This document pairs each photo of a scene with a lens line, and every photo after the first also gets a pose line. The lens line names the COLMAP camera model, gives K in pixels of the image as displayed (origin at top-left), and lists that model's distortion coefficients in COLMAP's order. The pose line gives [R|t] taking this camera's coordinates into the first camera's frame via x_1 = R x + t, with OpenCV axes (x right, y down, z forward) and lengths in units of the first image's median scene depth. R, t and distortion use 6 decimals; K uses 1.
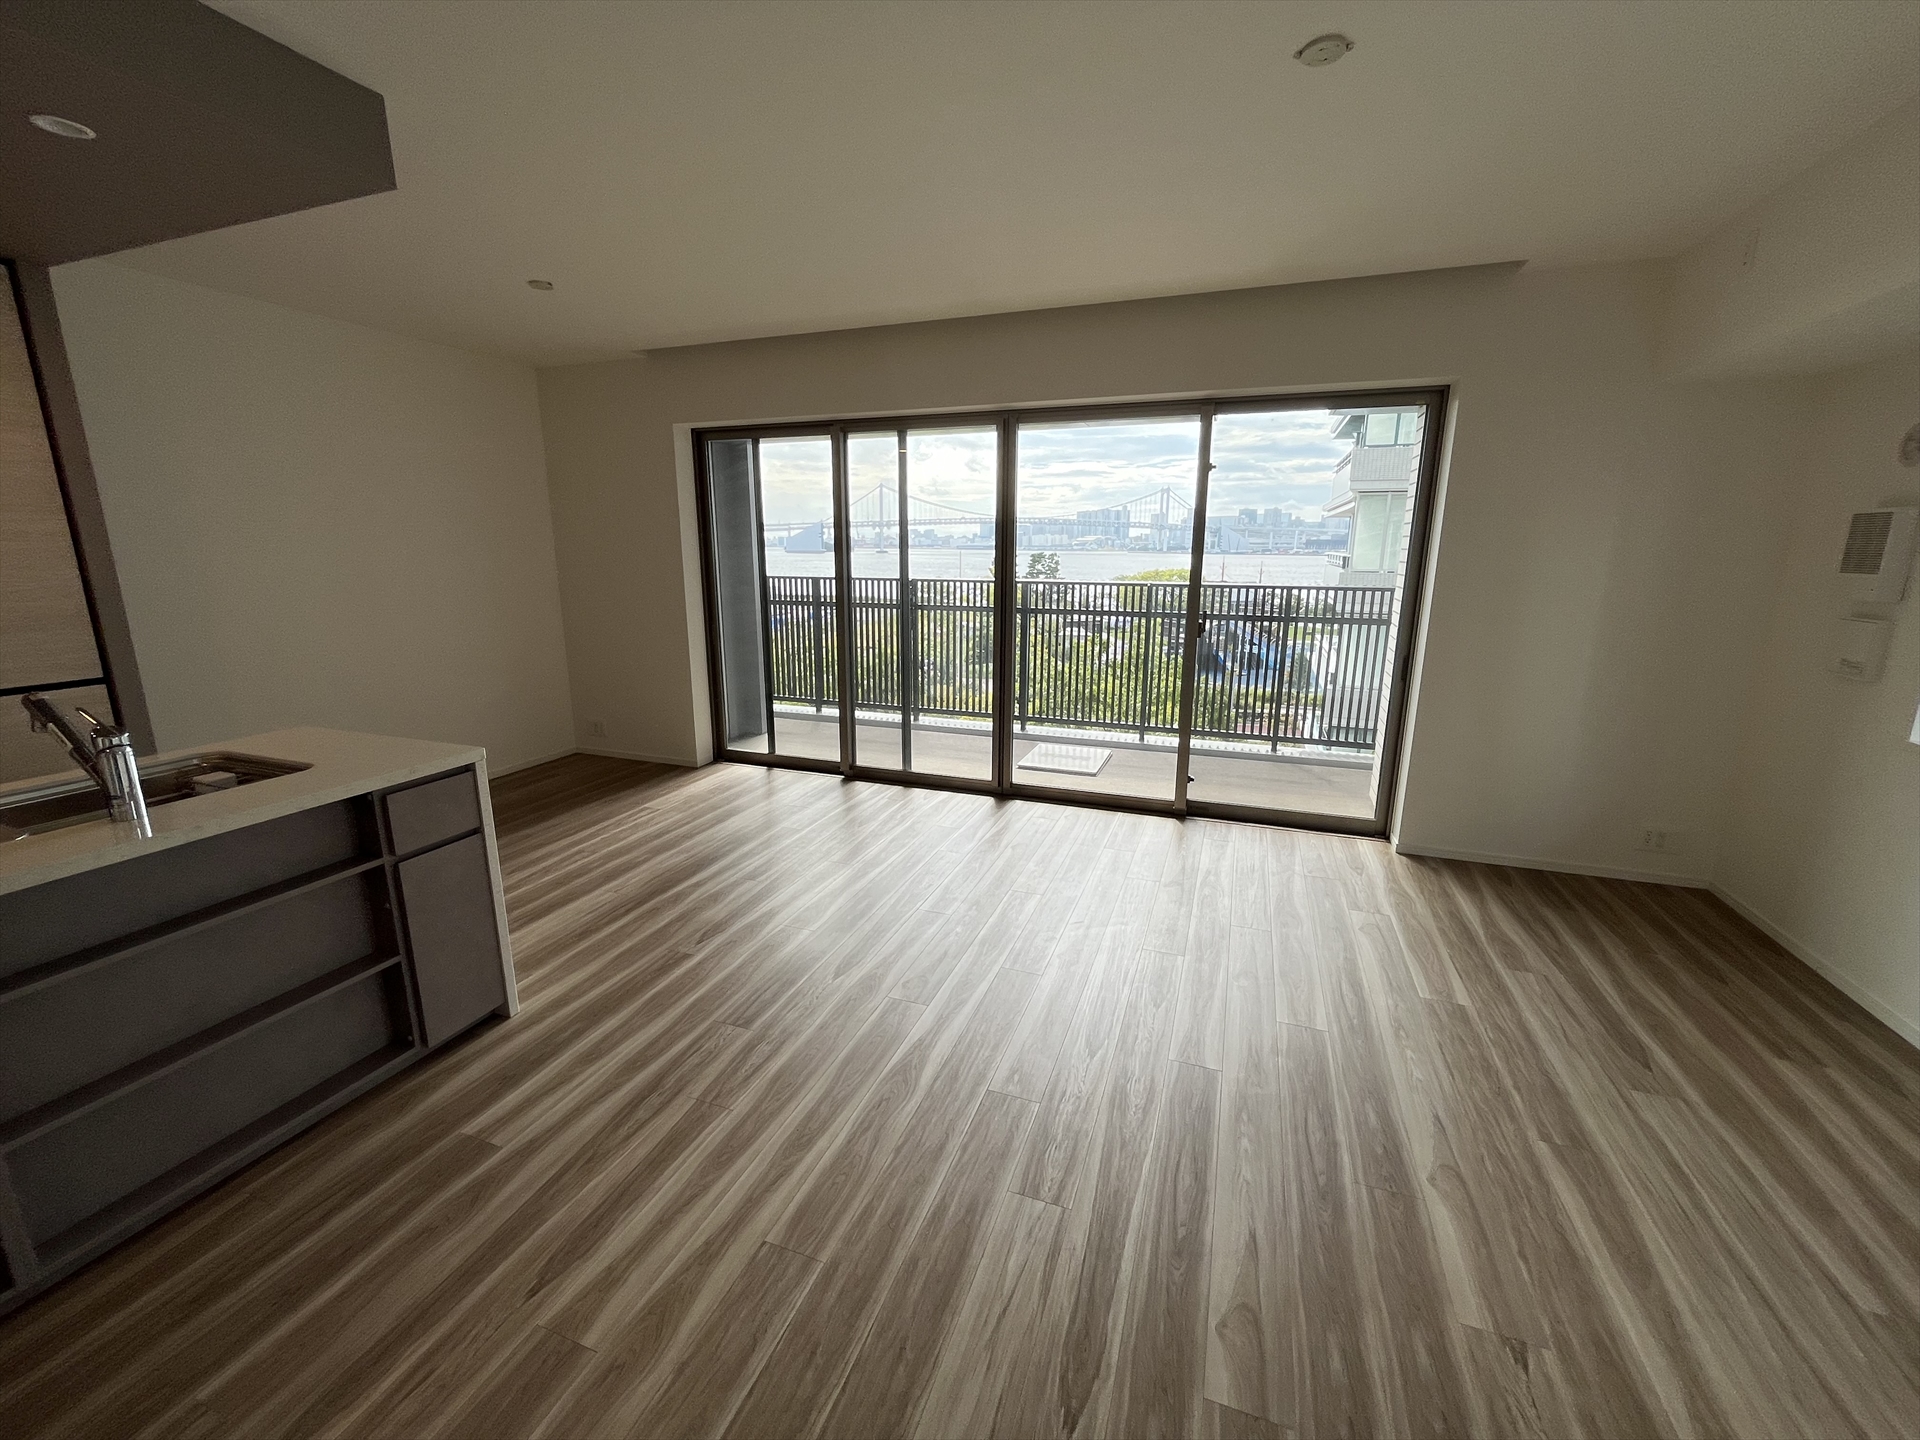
lens RADIAL K [[778.4, 0, 953.8], [0, 778.4, 718.3], [0, 0, 1]] dist [-0.002508, 0.000032]
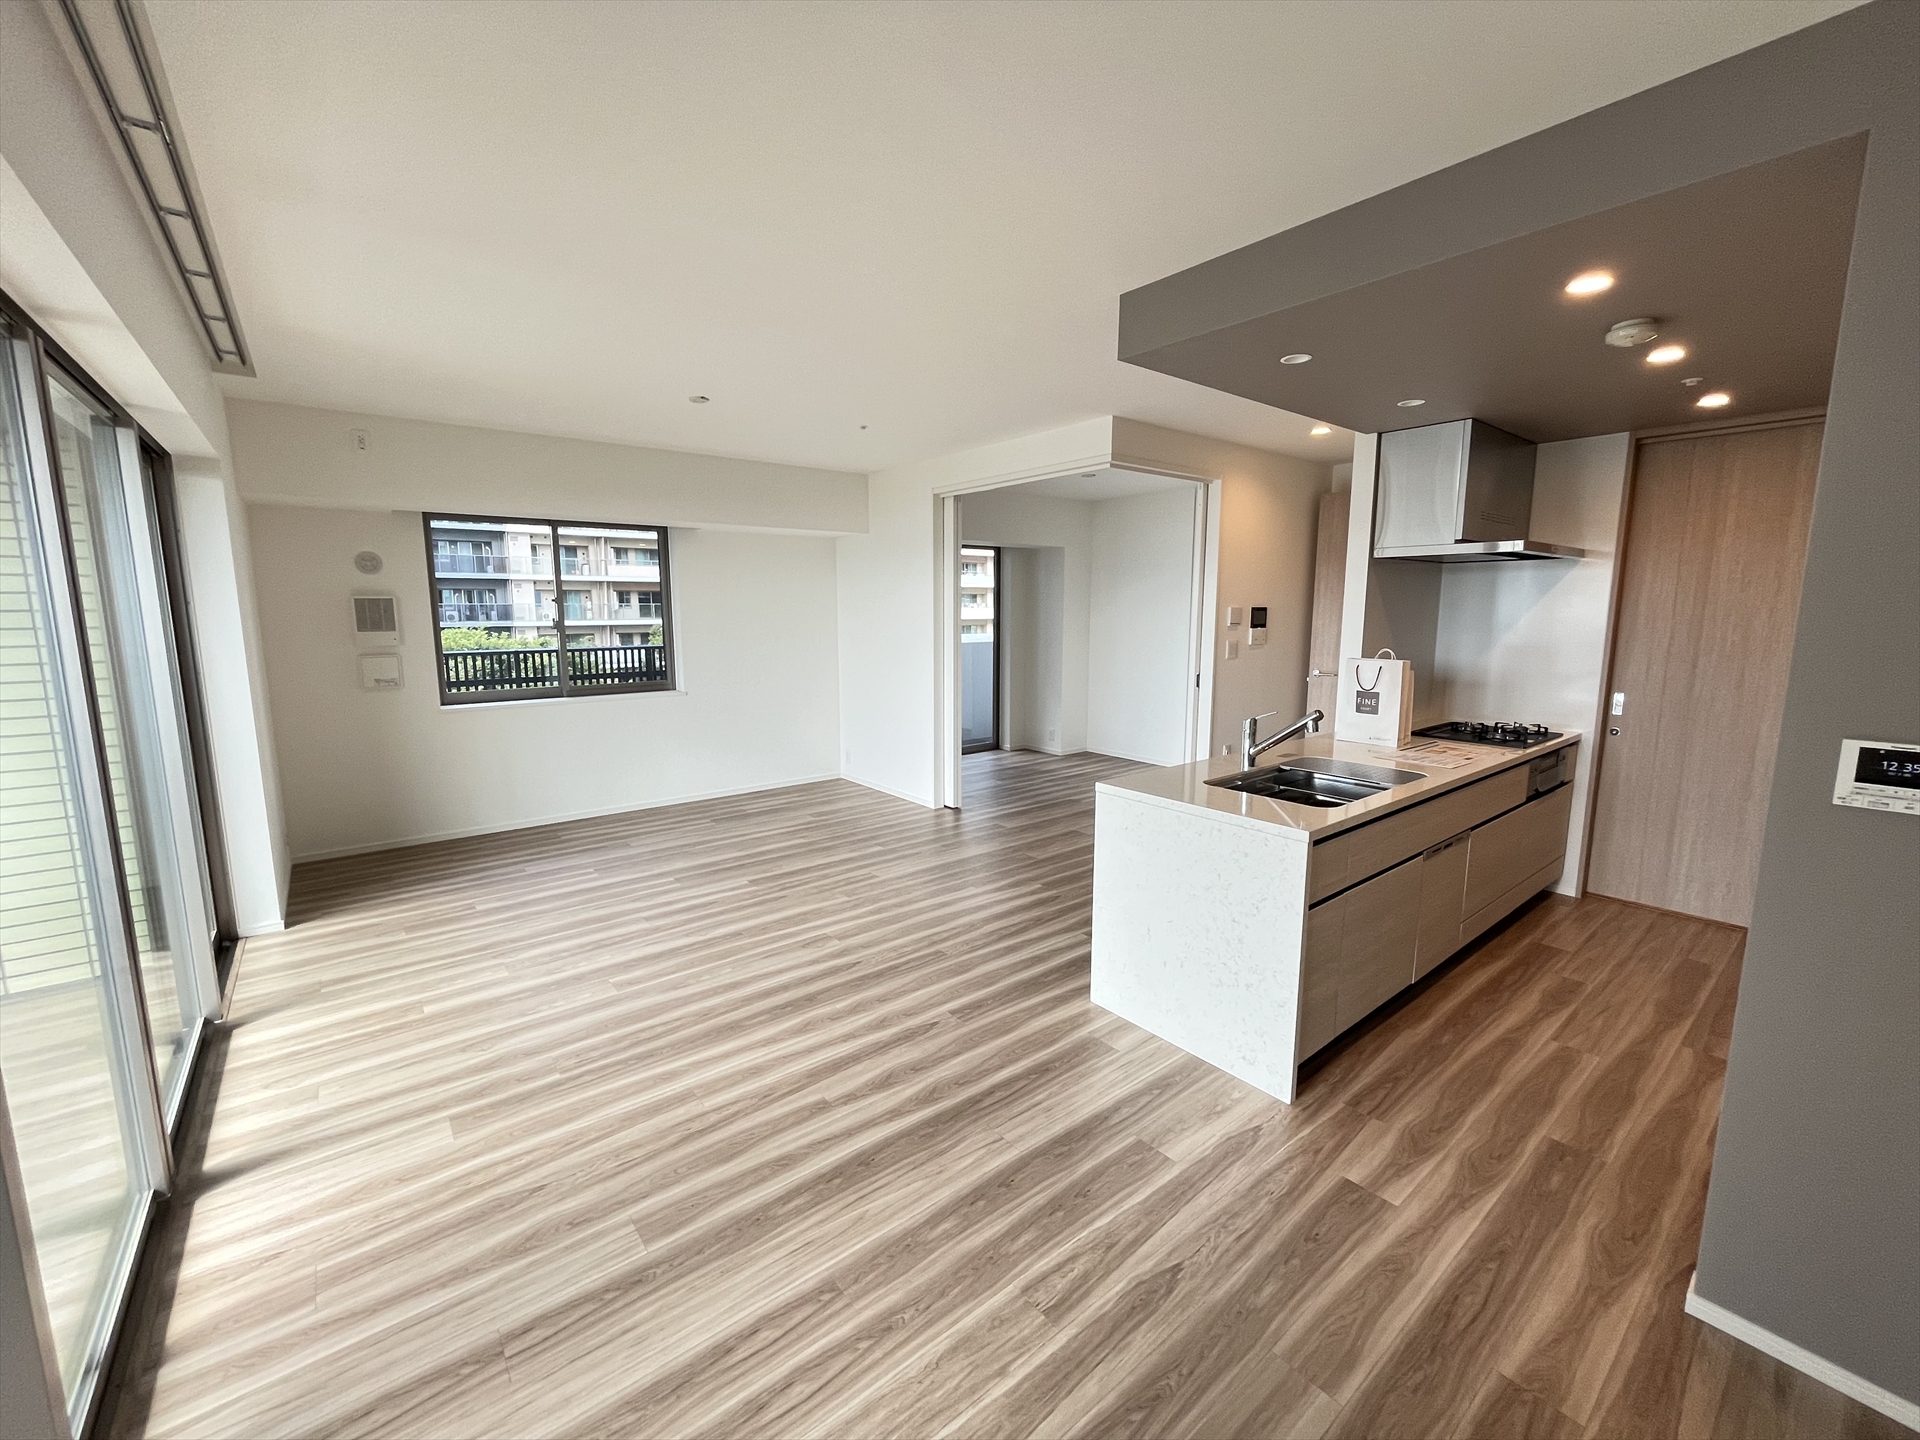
lens RADIAL K [[778.4, 0, 954.2], [0, 778.4, 719.8], [0, 0, 1]] dist [-0.002508, 0.000032]
pose [[-0.857420, -0.076518, 0.508897, -0.802794], [0.111878, 0.937516, 0.329464, -0.384367], [-0.502310, 0.339423, -0.795284, 1.608229]]
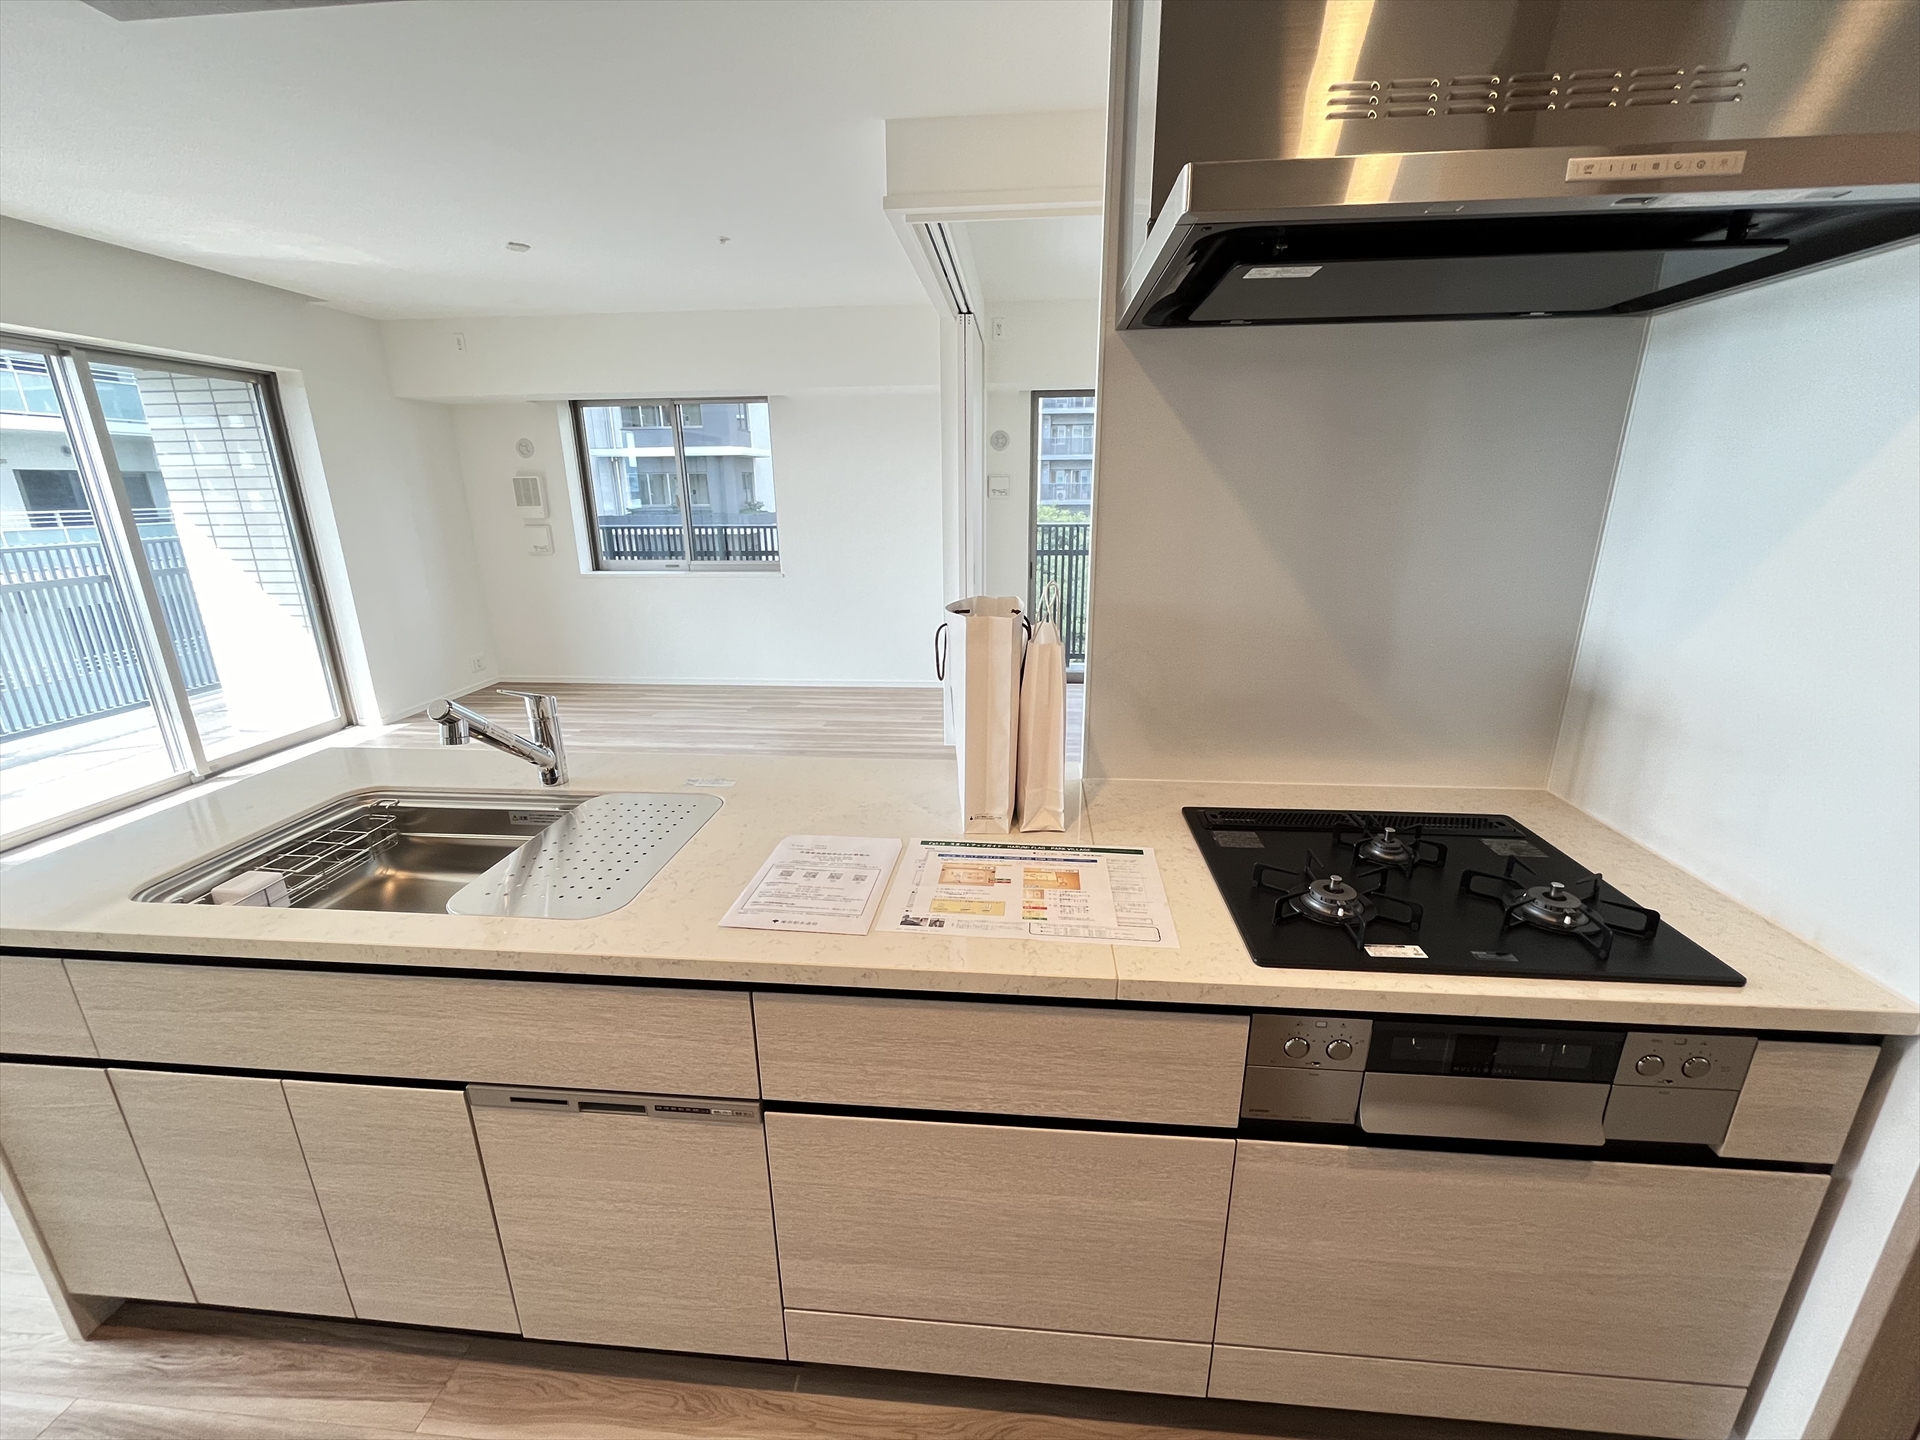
lens RADIAL K [[778.4, 0, 953.7], [0, 778.4, 717.8], [0, 0, 1]] dist [-0.002508, 0.000032]
pose [[-0.266133, -0.274799, 0.923937, -1.201803], [0.219221, 0.916133, 0.335623, -0.097600], [-0.938678, 0.291866, -0.183572, 0.393619]]
